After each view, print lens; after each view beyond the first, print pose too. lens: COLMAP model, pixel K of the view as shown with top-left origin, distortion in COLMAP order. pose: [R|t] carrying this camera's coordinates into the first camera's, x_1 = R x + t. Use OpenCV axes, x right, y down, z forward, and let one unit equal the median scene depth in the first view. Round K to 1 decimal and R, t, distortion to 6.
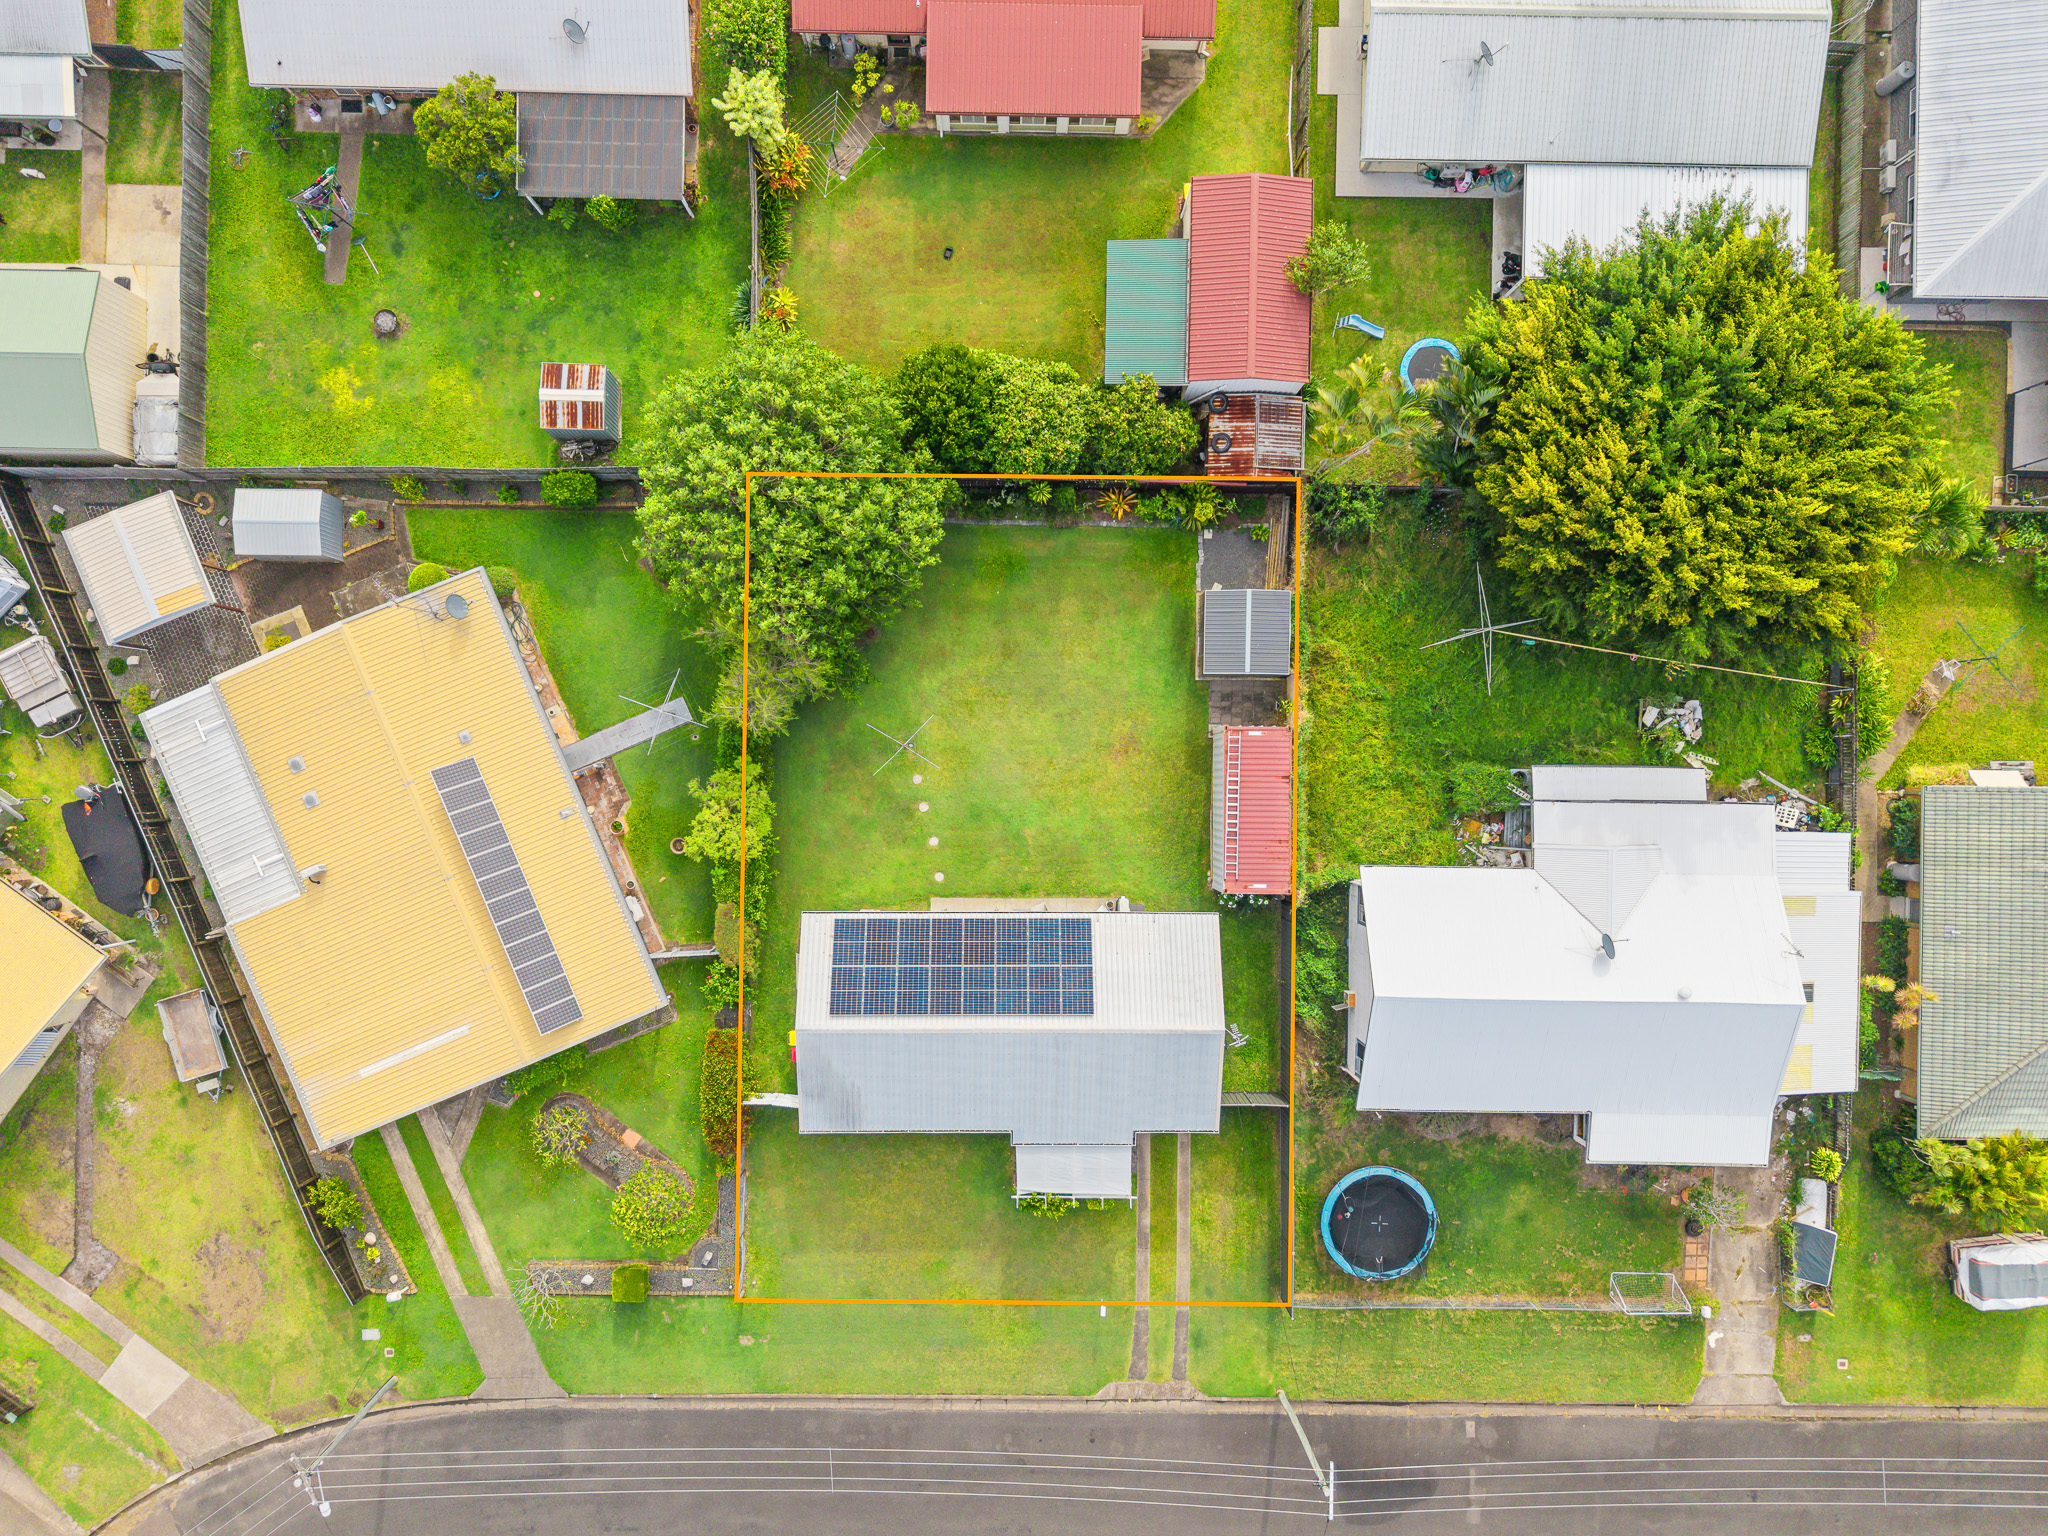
lens RADIAL K [[1399.8, 0, 1024.0], [0, 1399.8, 768.0], [0, 0, 1]] dist [0.003084, -0.002361]
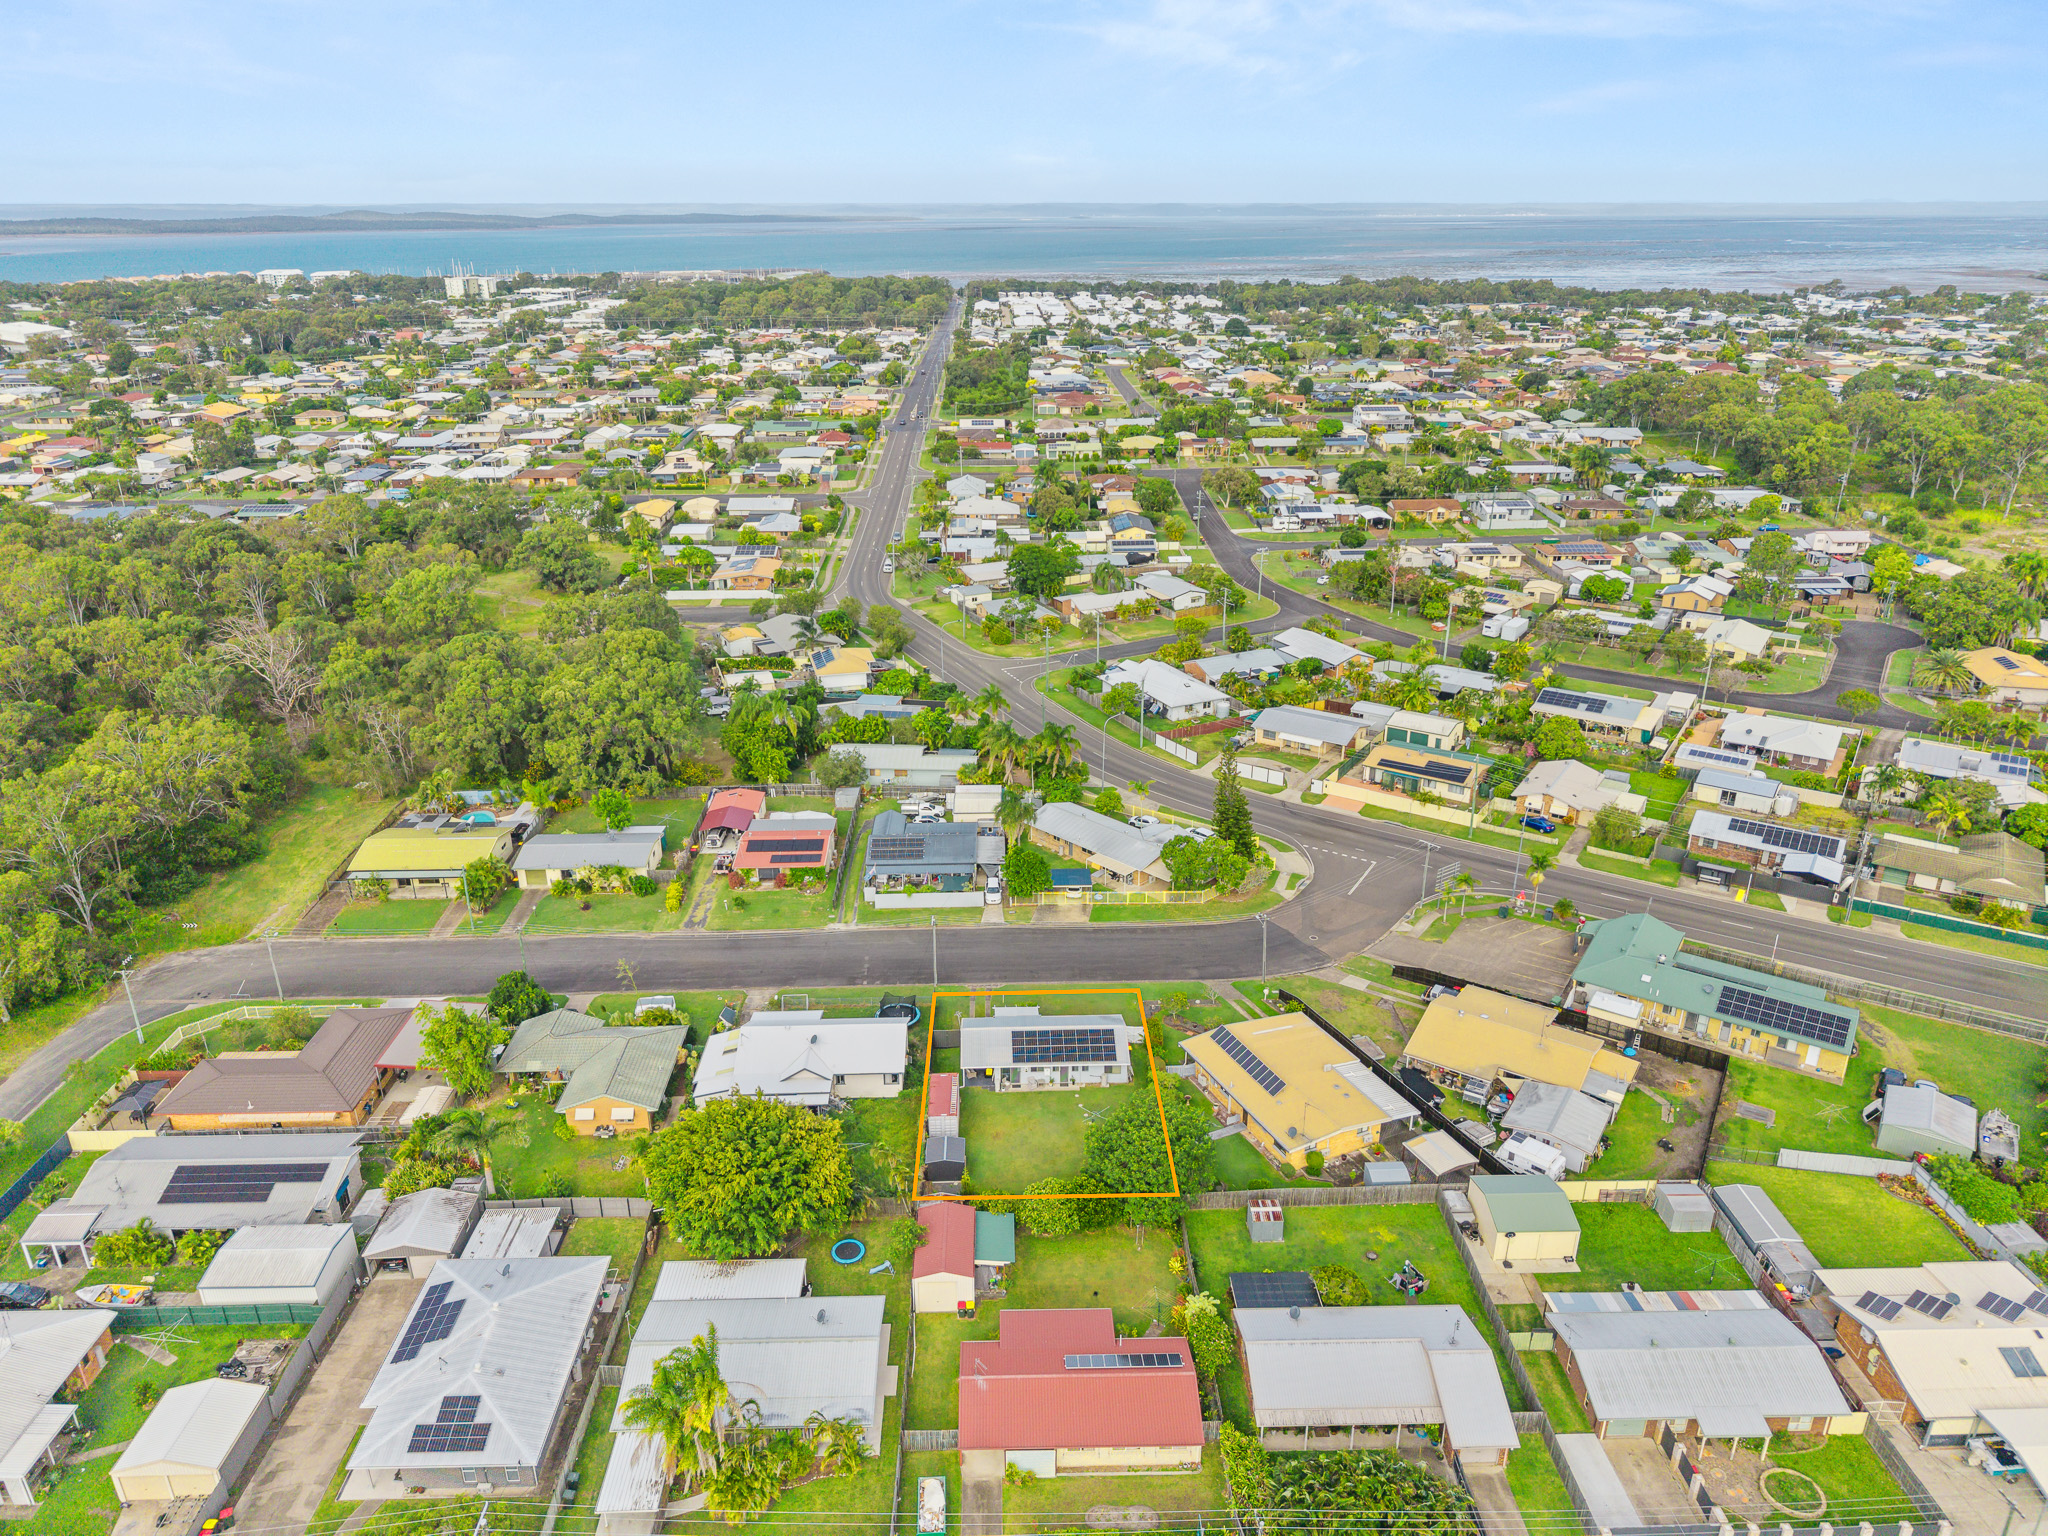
lens RADIAL K [[1399.8, 0, 1024.0], [0, 1399.8, 768.0], [0, 0, 1]] dist [0.003084, -0.002361]
pose [[-0.998960, 0.001176, -0.045578, 0.134309], [-0.042436, -0.389505, 0.920046, -1.876867], [-0.016670, 0.921024, 0.389150, -0.420790]]
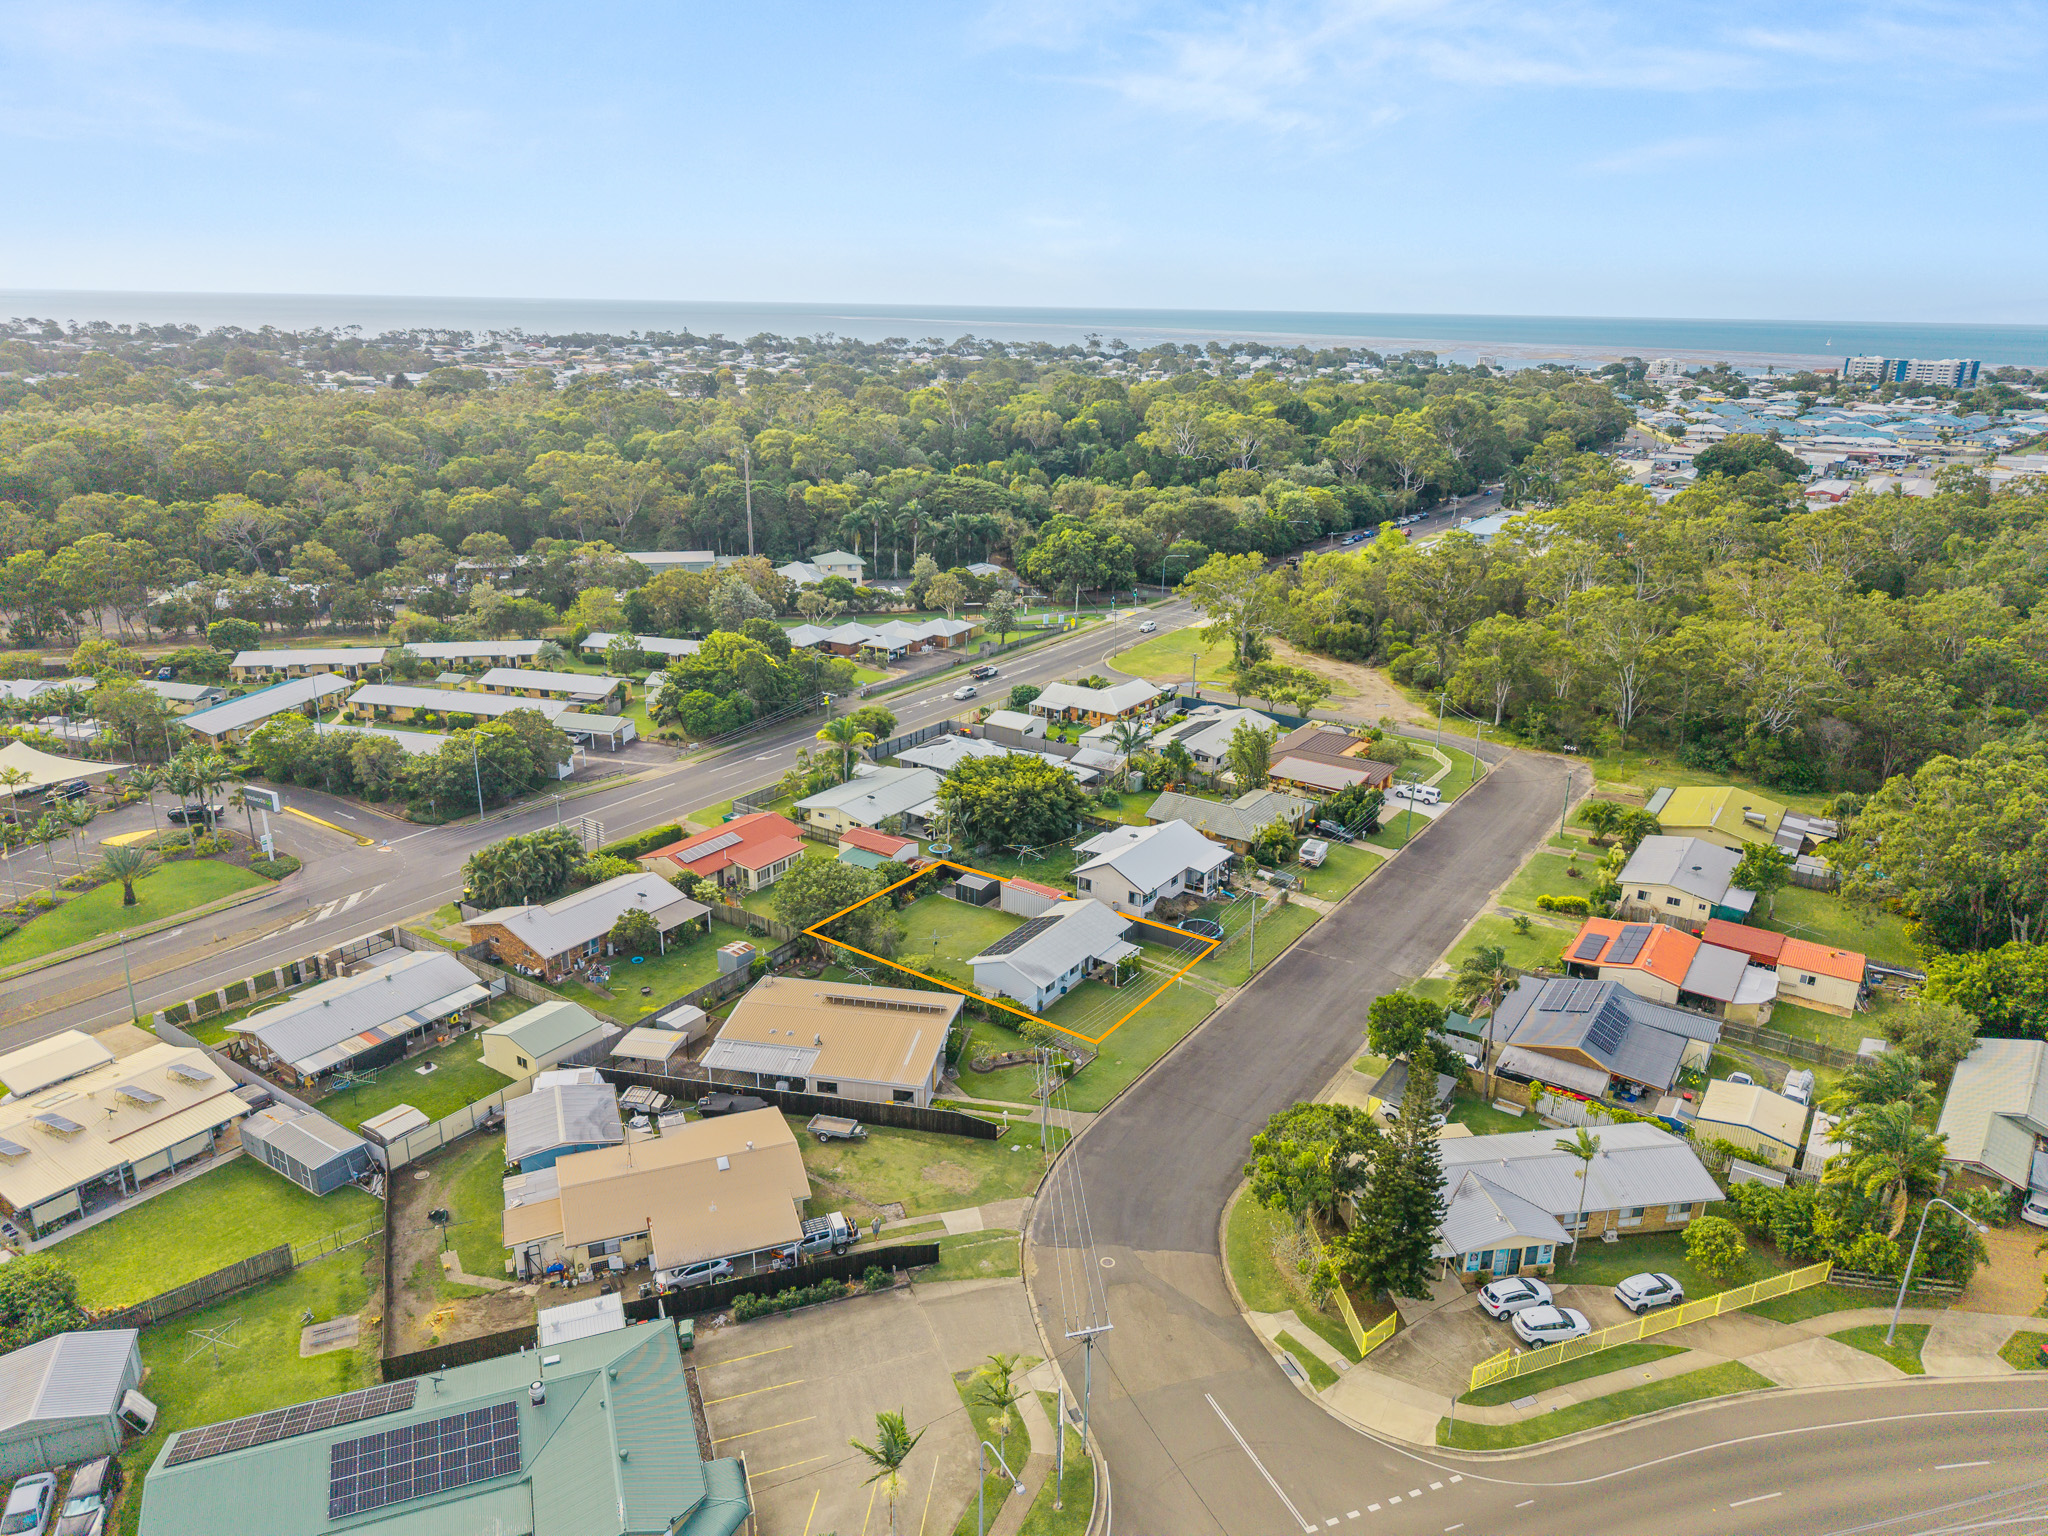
lens RADIAL K [[1399.8, 0, 1024.0], [0, 1399.8, 768.0], [0, 0, 1]] dist [0.003084, -0.002361]
pose [[0.532051, -0.269950, 0.802526, -1.839938], [0.846617, 0.183781, -0.499463, 1.268701], [-0.012659, 0.945173, 0.326326, -0.093995]]
